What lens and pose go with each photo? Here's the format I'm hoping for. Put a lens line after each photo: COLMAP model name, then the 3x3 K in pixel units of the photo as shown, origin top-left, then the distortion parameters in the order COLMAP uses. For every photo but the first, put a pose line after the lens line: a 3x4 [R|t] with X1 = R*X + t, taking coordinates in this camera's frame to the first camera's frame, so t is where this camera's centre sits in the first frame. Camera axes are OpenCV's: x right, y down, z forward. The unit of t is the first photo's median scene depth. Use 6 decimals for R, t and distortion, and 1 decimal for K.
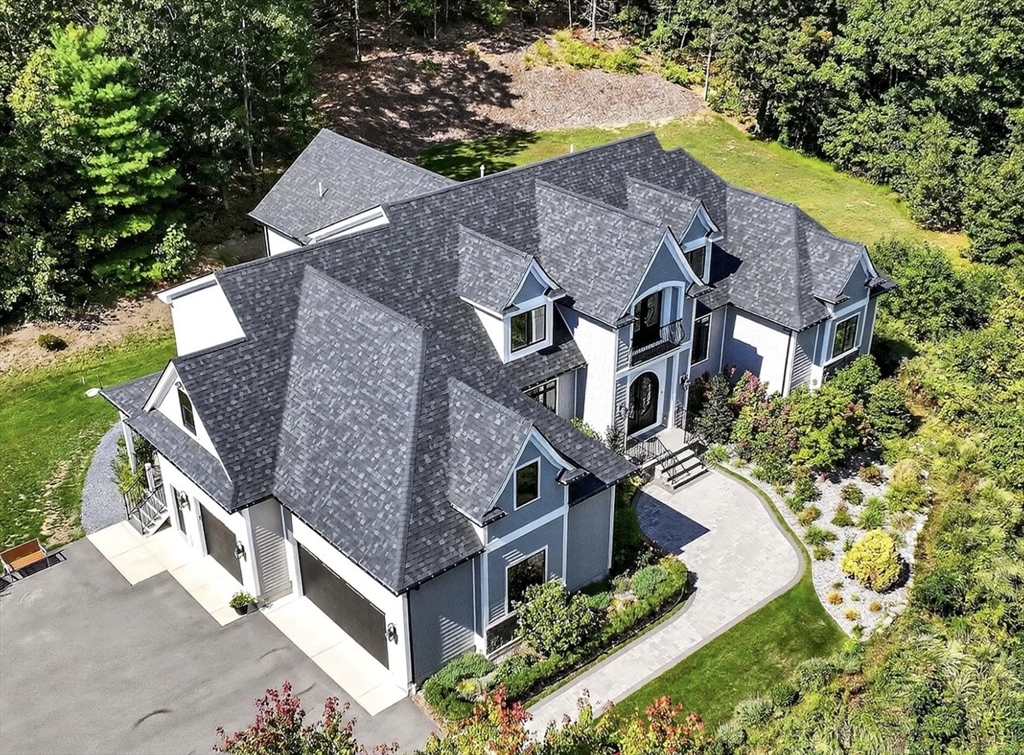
lens RADIAL K [[1182.2, 0, 514.0], [0, 1182.2, 426.7], [0, 0, 1]] dist [0.021708, 0.000000]
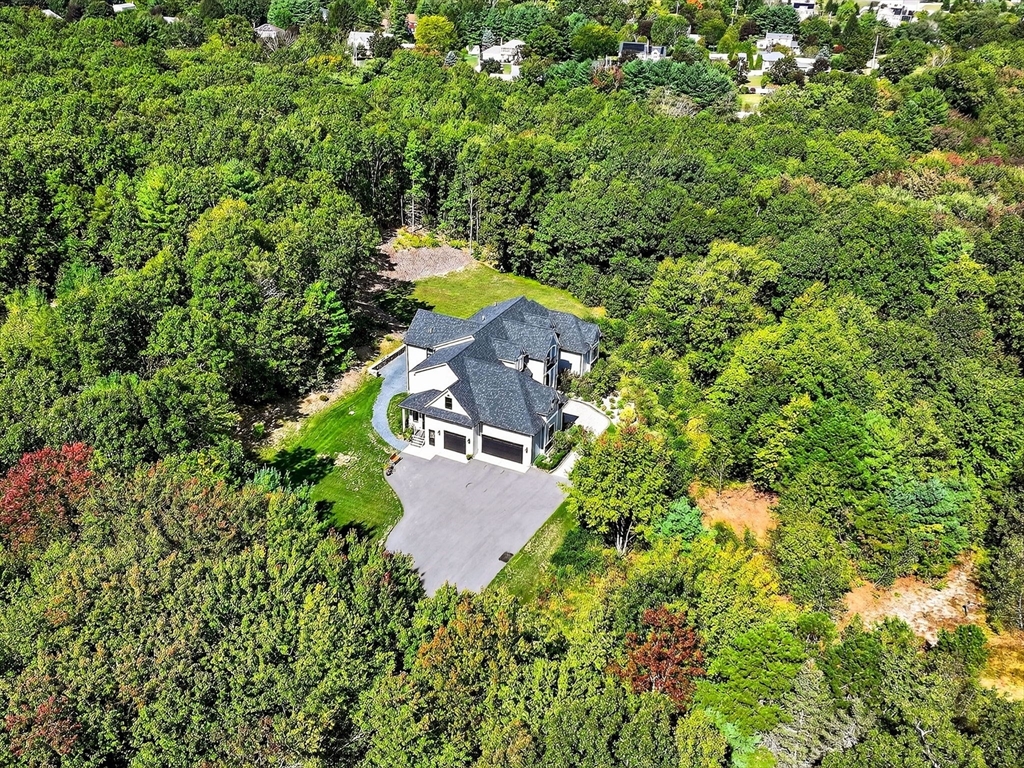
lens RADIAL K [[944.2, 0, 508.3], [0, 944.2, 378.8], [0, 0, 1]] dist [0.005587, 0.000000]
pose [[0.926457, -0.154079, 0.343419, -0.799208], [0.173284, 0.984535, -0.025751, 0.014181], [-0.334141, 0.083366, 0.938829, -1.257442]]
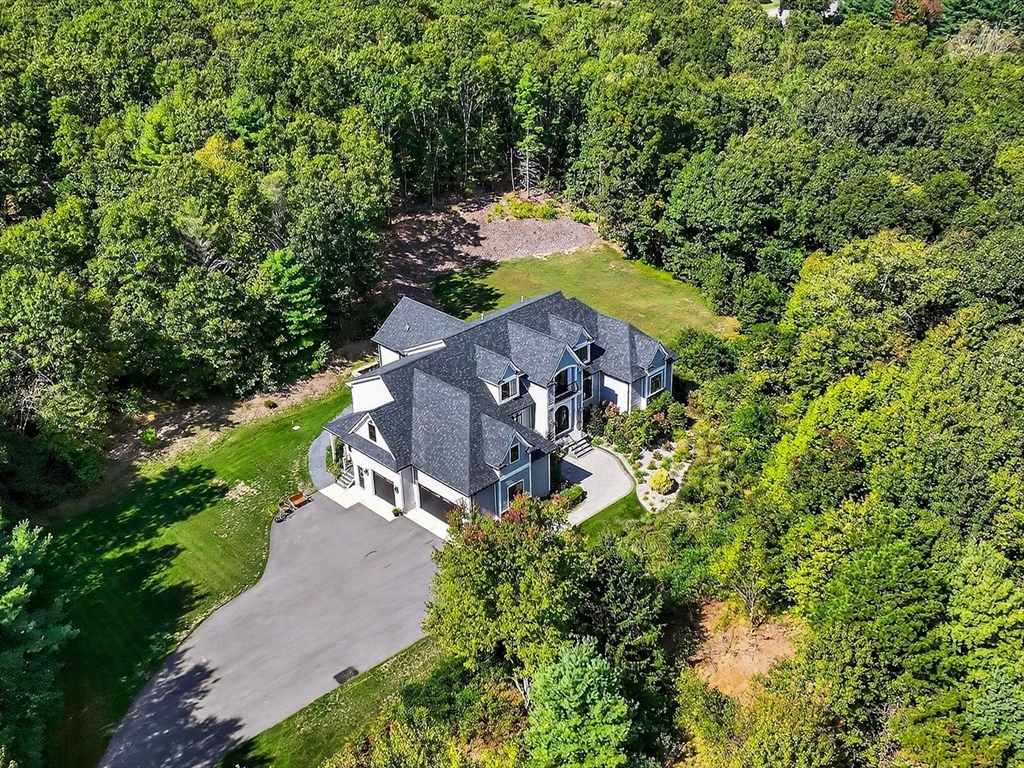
lens RADIAL K [[1085.6, 0, 495.2], [0, 1085.6, 382.2], [0, 0, 1]] dist [0.002323, 0.000000]
pose [[0.998436, -0.049180, 0.026604, -0.059708], [0.050642, 0.997065, -0.057421, 0.019116], [-0.023702, 0.058678, 0.997996, -0.940982]]
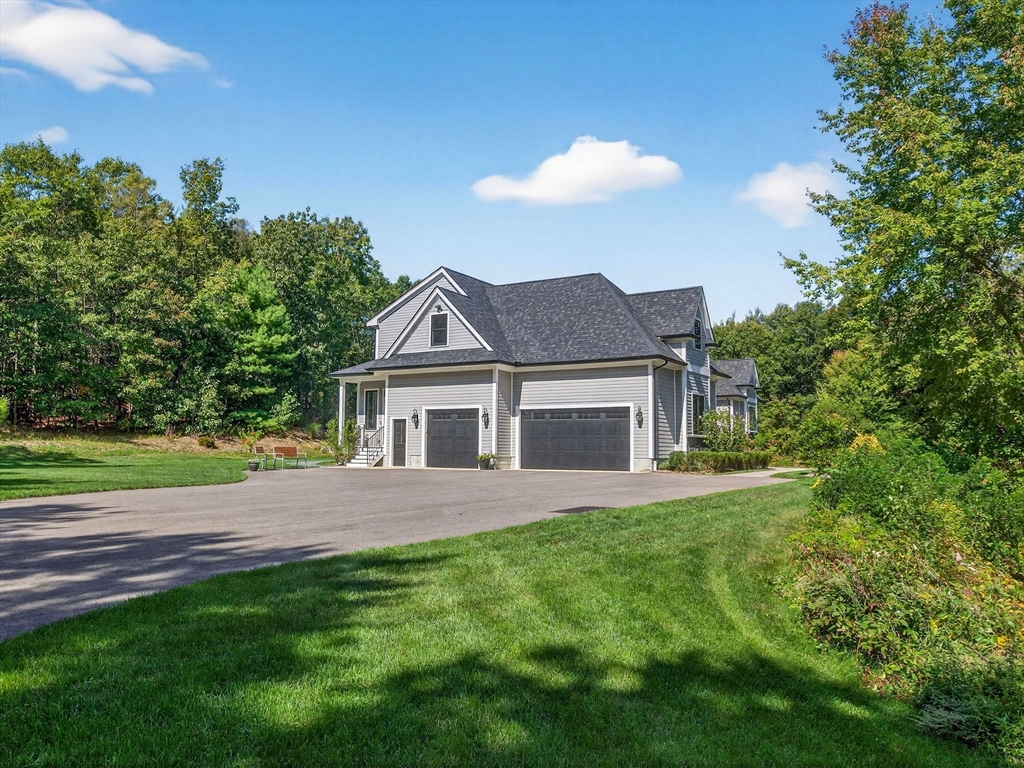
lens RADIAL K [[752.5, 0, 509.0], [0, 752.5, 385.4], [0, 0, 1]] dist [-0.012033, -0.002590]
pose [[0.952002, 0.031813, 0.304433, -0.357082], [0.146758, 0.825371, -0.545183, 0.415322], [-0.268615, 0.563693, 0.781087, 0.238796]]
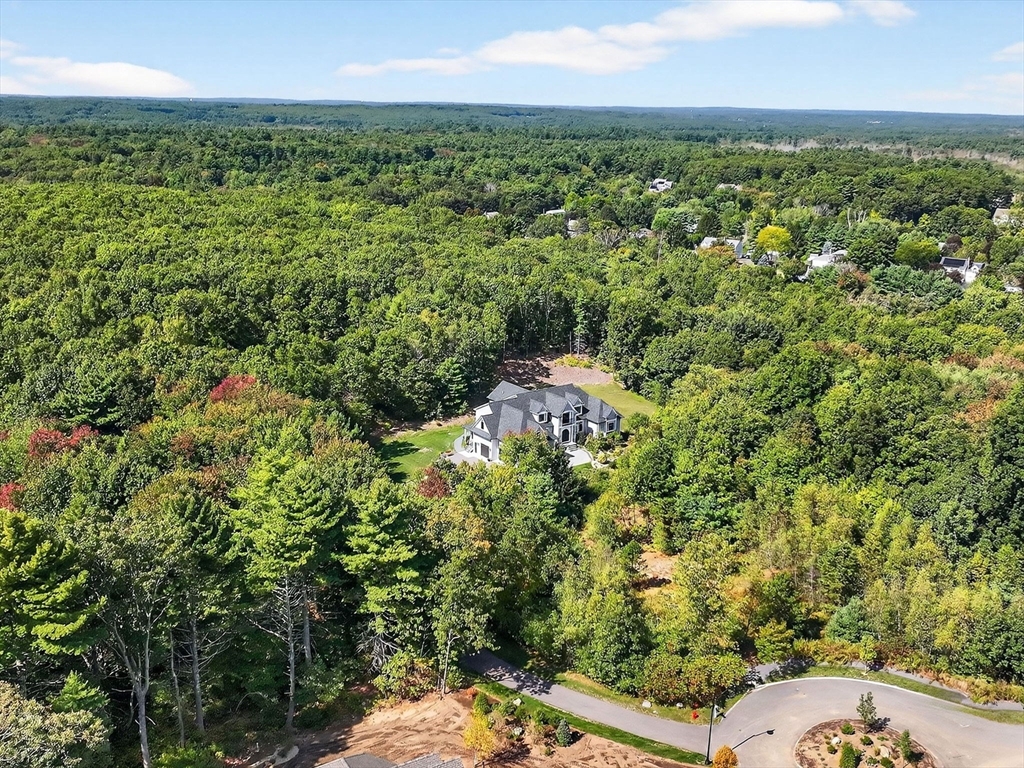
lens RADIAL K [[944.2, 0, 516.0], [0, 944.2, 384.2], [0, 0, 1]] dist [0.005587, 0.000000]
pose [[0.996938, 0.032036, -0.071333, 0.166167], [-0.049139, 0.966267, -0.252811, 0.735814], [0.060828, 0.255542, 0.964883, -2.712032]]
